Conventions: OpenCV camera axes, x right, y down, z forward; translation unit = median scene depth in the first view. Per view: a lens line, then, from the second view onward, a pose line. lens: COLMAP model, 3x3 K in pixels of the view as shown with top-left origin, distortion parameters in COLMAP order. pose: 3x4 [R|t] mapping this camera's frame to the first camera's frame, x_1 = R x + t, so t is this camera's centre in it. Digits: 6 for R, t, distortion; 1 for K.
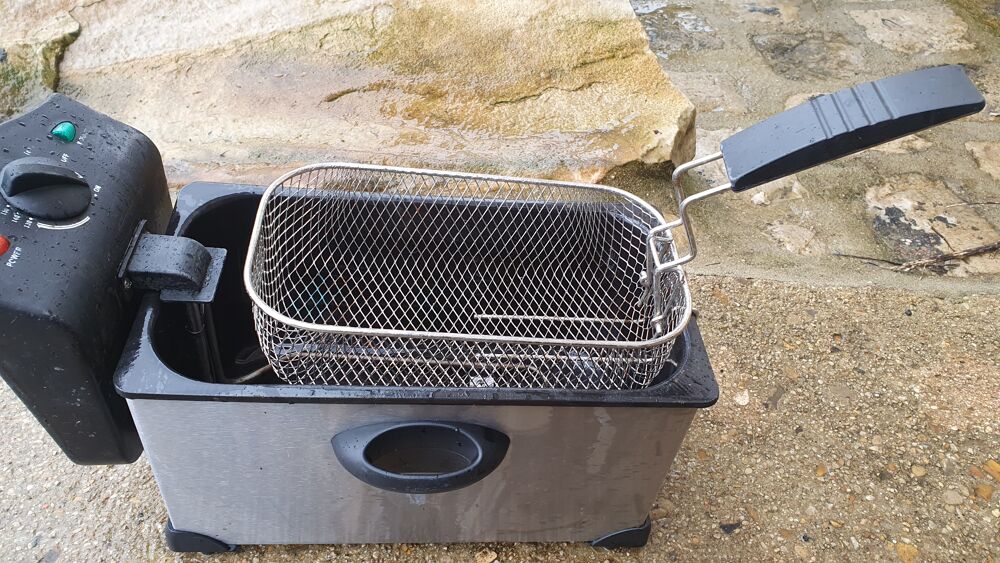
lens RADIAL K [[795.7, 0, 500.0], [0, 795.7, 281.5], [0, 0, 1]] dist [0.004302, 0.008505]
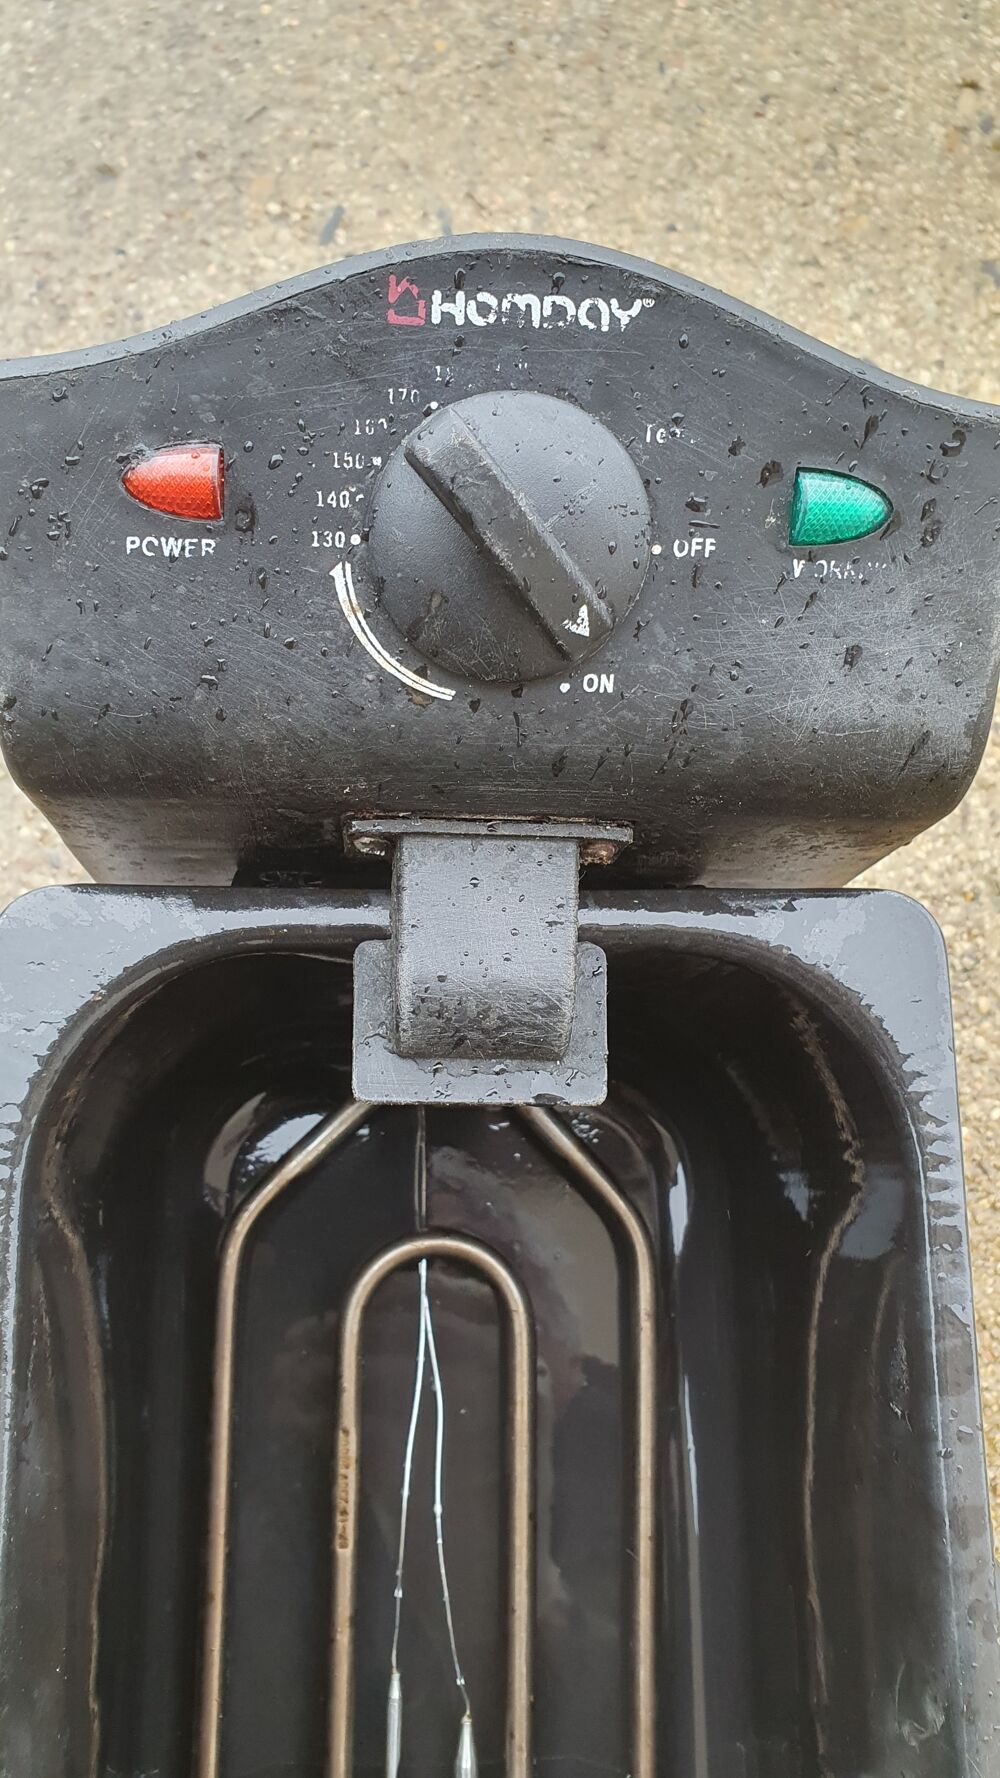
lens RADIAL K [[1470.6, 0, 500.0], [0, 1470.6, 889.0], [0, 0, 1]] dist [-0.010634, 0.014918]
pose [[-0.041762, 0.938326, -0.343220, -0.189921], [-0.751589, 0.196835, 0.629578, -0.300795], [0.658308, 0.284253, 0.697016, 0.470698]]
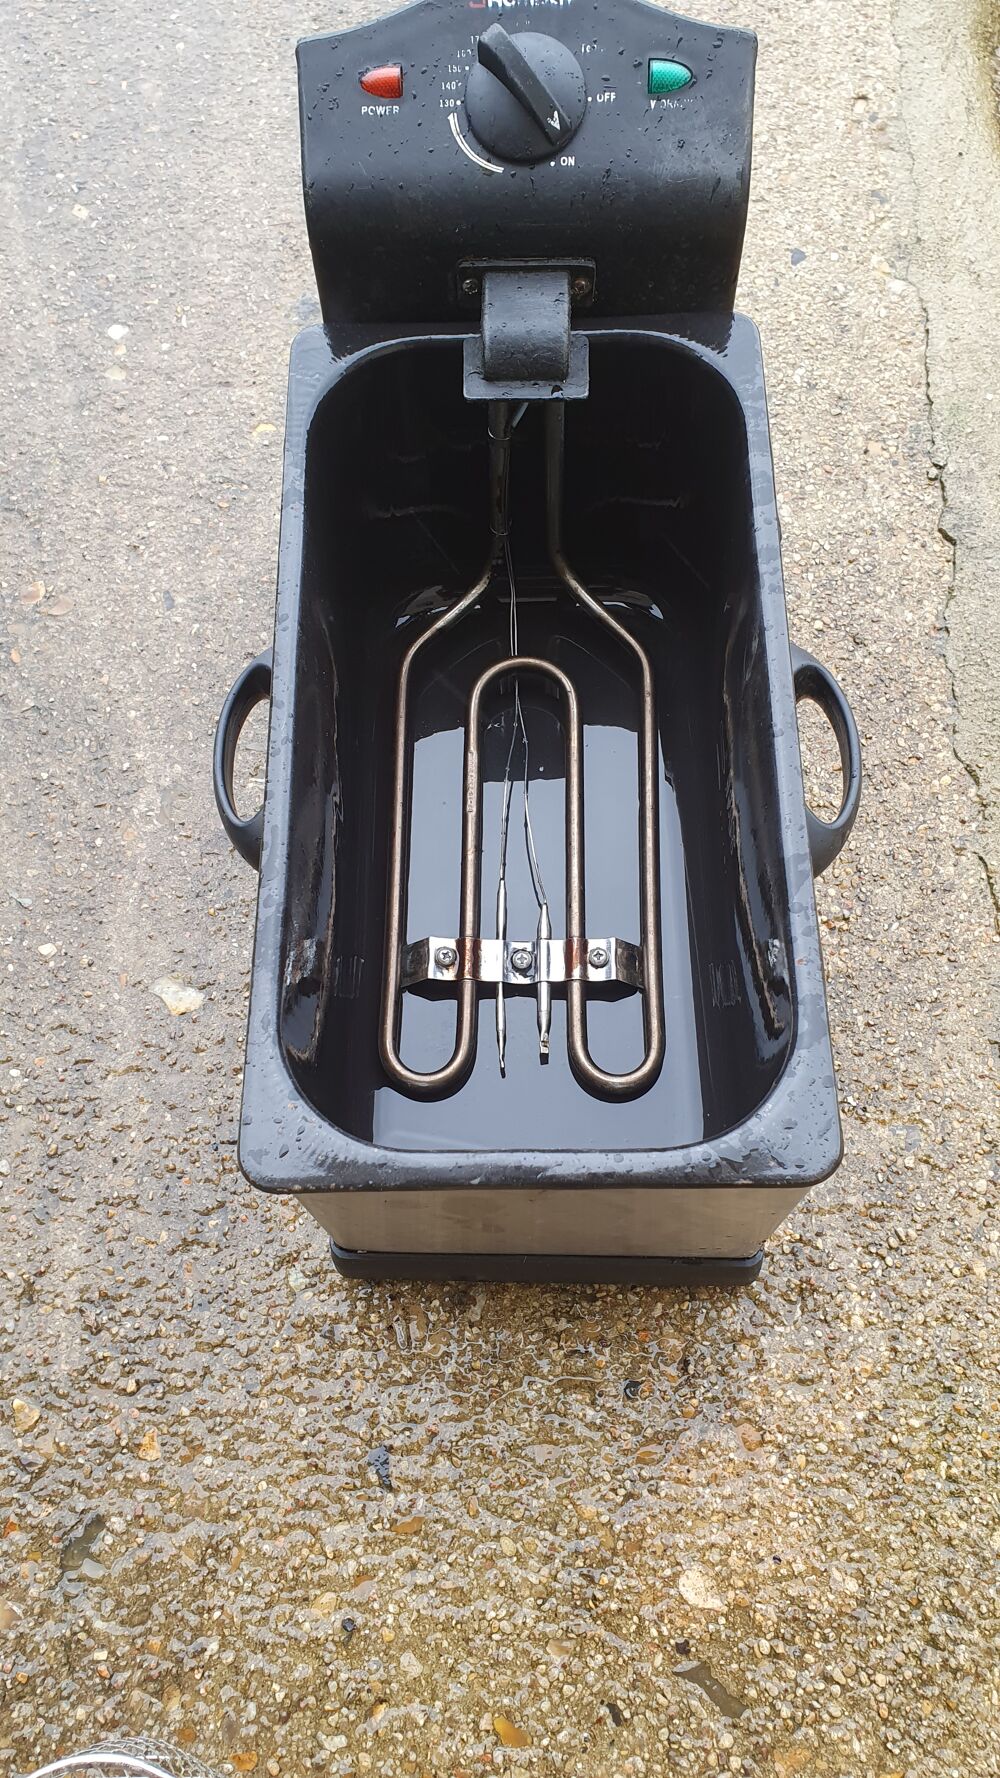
lens RADIAL K [[1414.8, 0, 500.0], [0, 1414.8, 889.0], [0, 0, 1]] dist [0.004302, 0.008505]
pose [[-0.060534, 0.868809, -0.491433, 0.414639], [-0.679216, 0.324922, 0.658097, -0.472058], [0.731438, 0.373626, 0.570441, 0.395764]]
